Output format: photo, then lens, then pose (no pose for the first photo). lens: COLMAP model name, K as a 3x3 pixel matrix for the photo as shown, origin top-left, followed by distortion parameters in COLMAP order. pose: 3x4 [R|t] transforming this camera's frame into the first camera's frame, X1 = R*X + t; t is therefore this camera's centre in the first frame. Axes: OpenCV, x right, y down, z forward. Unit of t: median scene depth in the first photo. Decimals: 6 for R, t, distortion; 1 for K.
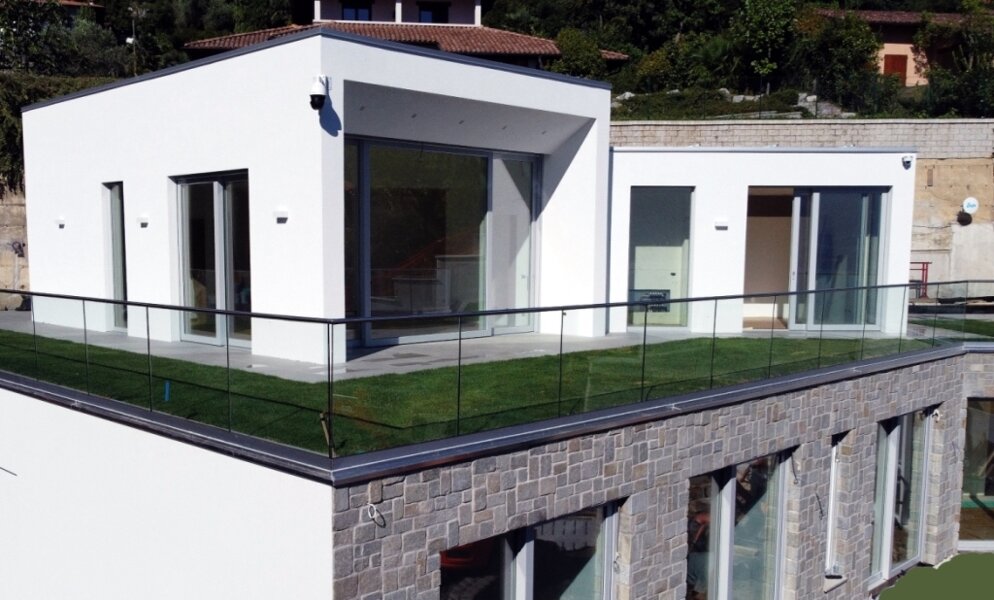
lens RADIAL K [[964.9, 0, 425.1], [0, 964.9, 359.1], [0, 0, 1]] dist [-0.006910, 0.013903]
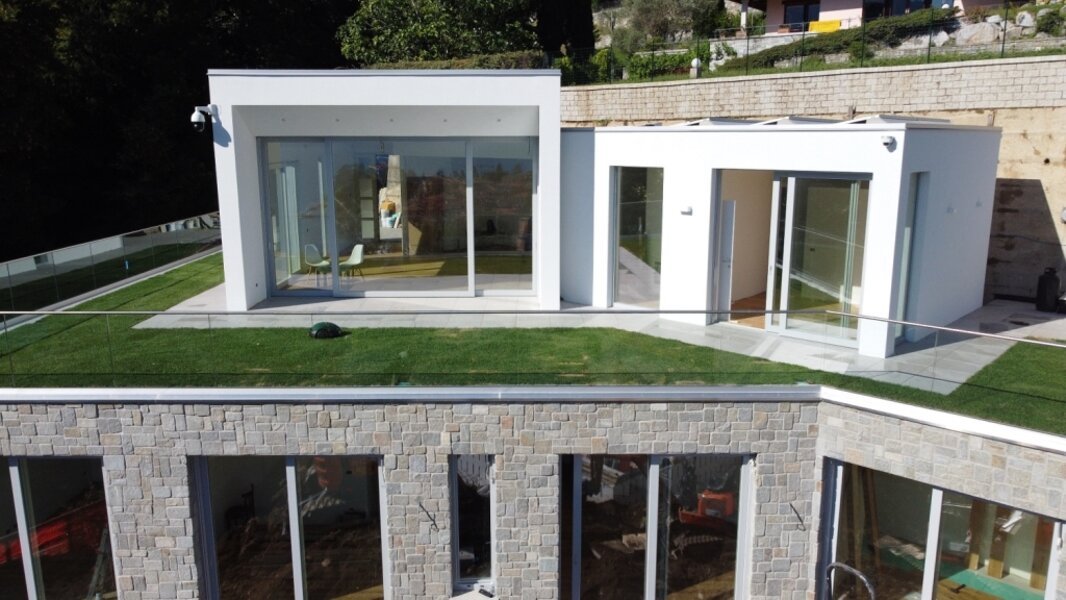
lens RADIAL K [[800.1, 0, 536.6], [0, 800.1, 302.9], [0, 0, 1]] dist [-0.004245, -0.003912]
pose [[0.732775, 0.134953, -0.666954, 0.562715], [-0.074968, 0.990181, 0.117988, -0.100257], [0.676328, -0.036458, 0.735698, 0.251756]]
